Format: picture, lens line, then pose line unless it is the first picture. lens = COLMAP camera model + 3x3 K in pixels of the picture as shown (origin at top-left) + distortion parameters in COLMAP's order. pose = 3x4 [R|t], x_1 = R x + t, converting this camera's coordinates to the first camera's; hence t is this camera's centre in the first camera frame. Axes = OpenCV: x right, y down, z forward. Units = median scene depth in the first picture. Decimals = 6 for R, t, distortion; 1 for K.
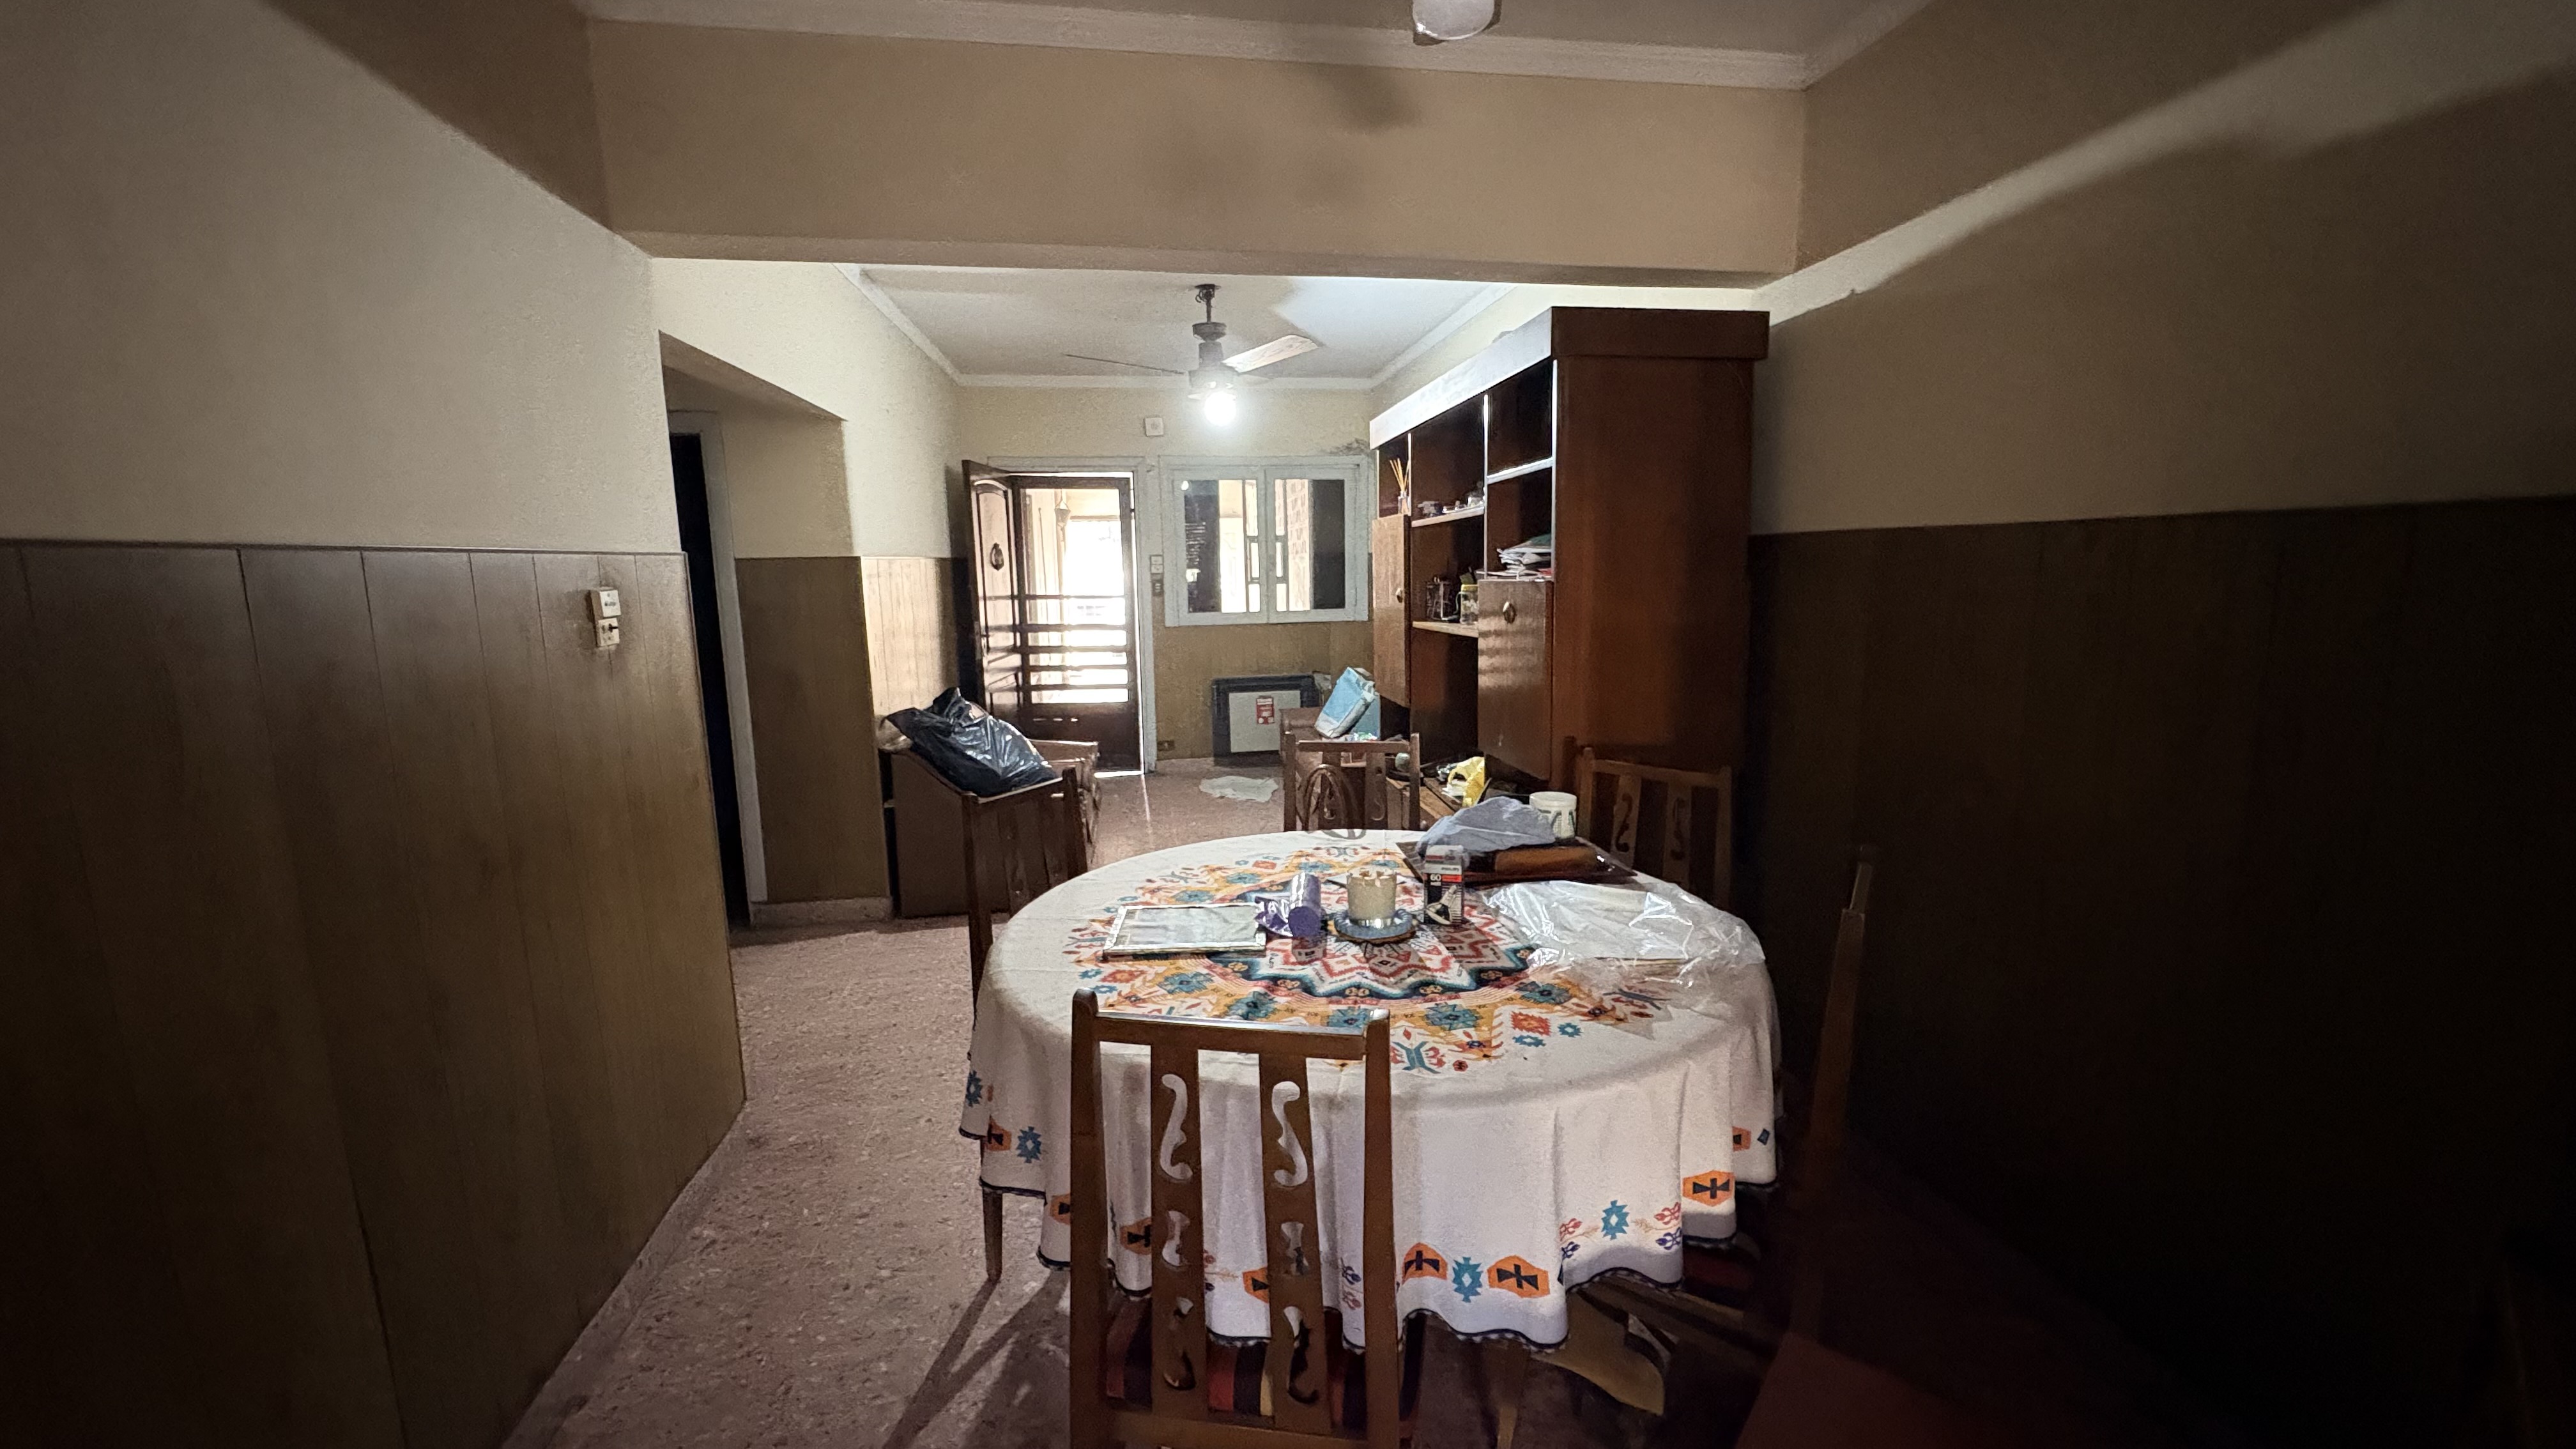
lens RADIAL K [[1022.9, 0, 1288.5], [0, 1022.9, 724.8], [0, 0, 1]] dist [-0.000015, 0.000165]
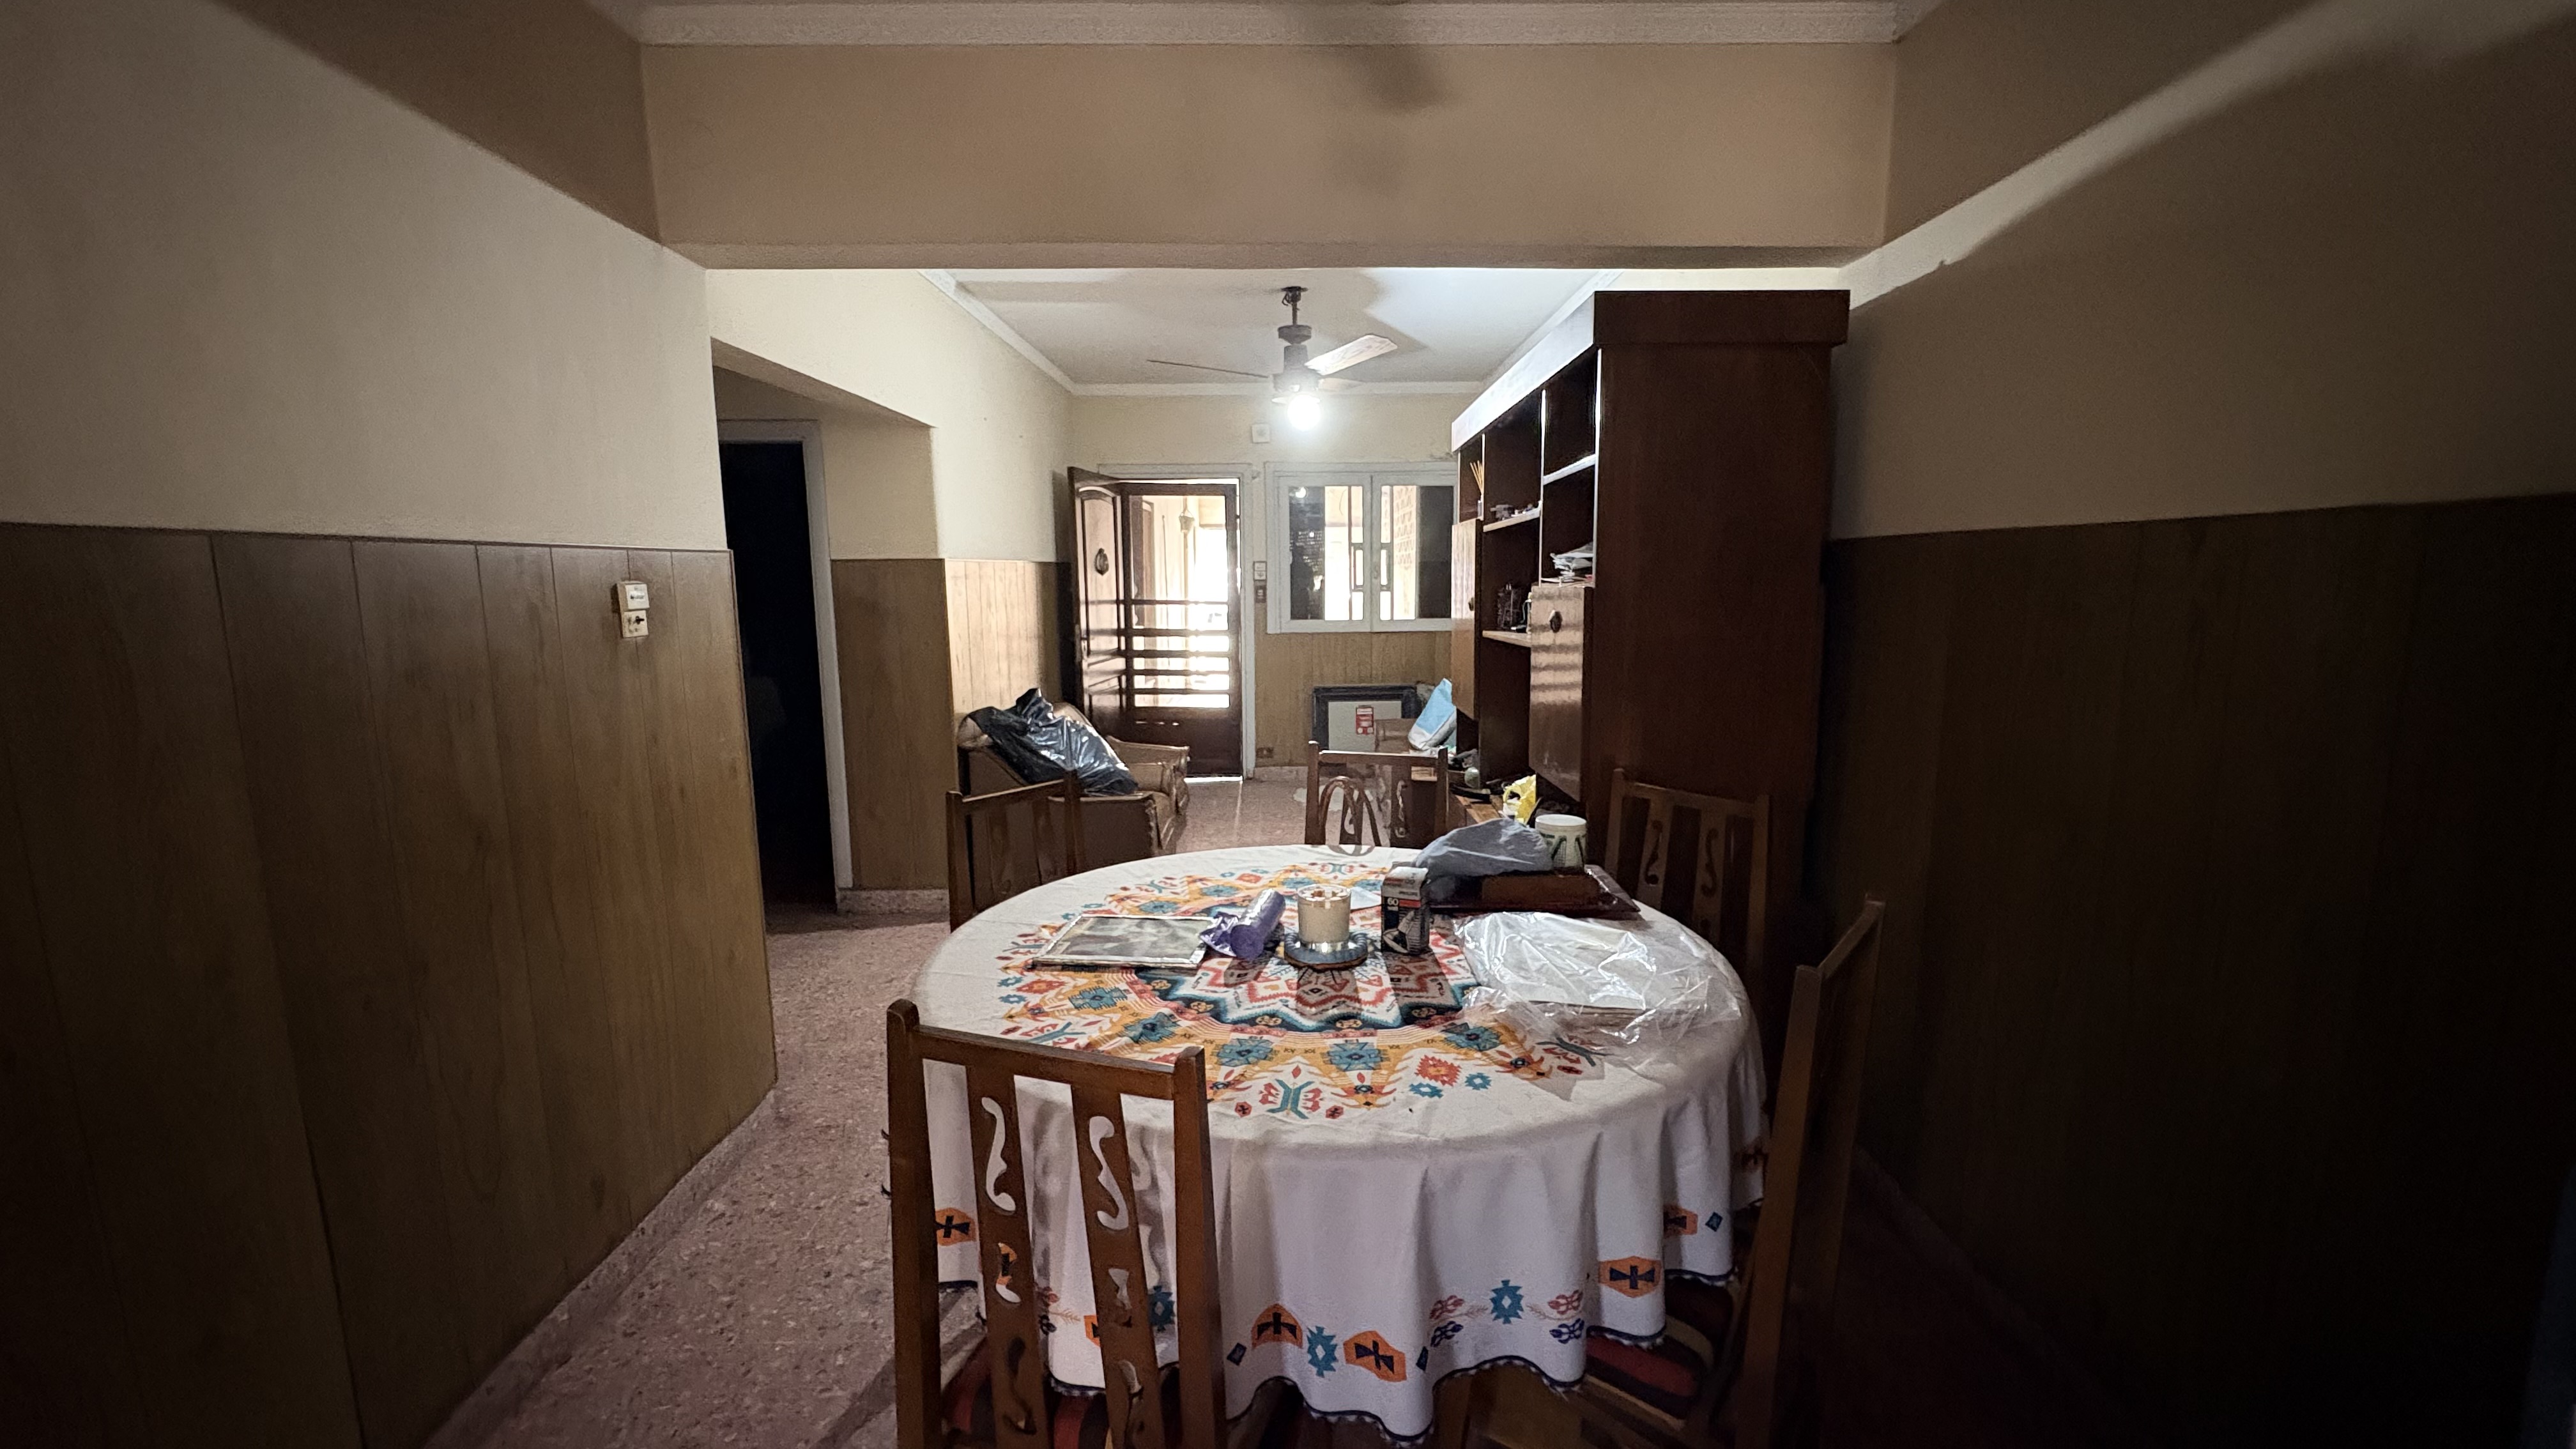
lens RADIAL K [[1022.9, 0, 1292.0], [0, 1022.9, 724.2], [0, 0, 1]] dist [-0.000015, 0.000165]
pose [[0.989492, 0.030782, -0.141273, 0.133188], [-0.032241, 0.999448, -0.008046, -0.000757], [0.140947, 0.012516, 0.989938, 0.050551]]
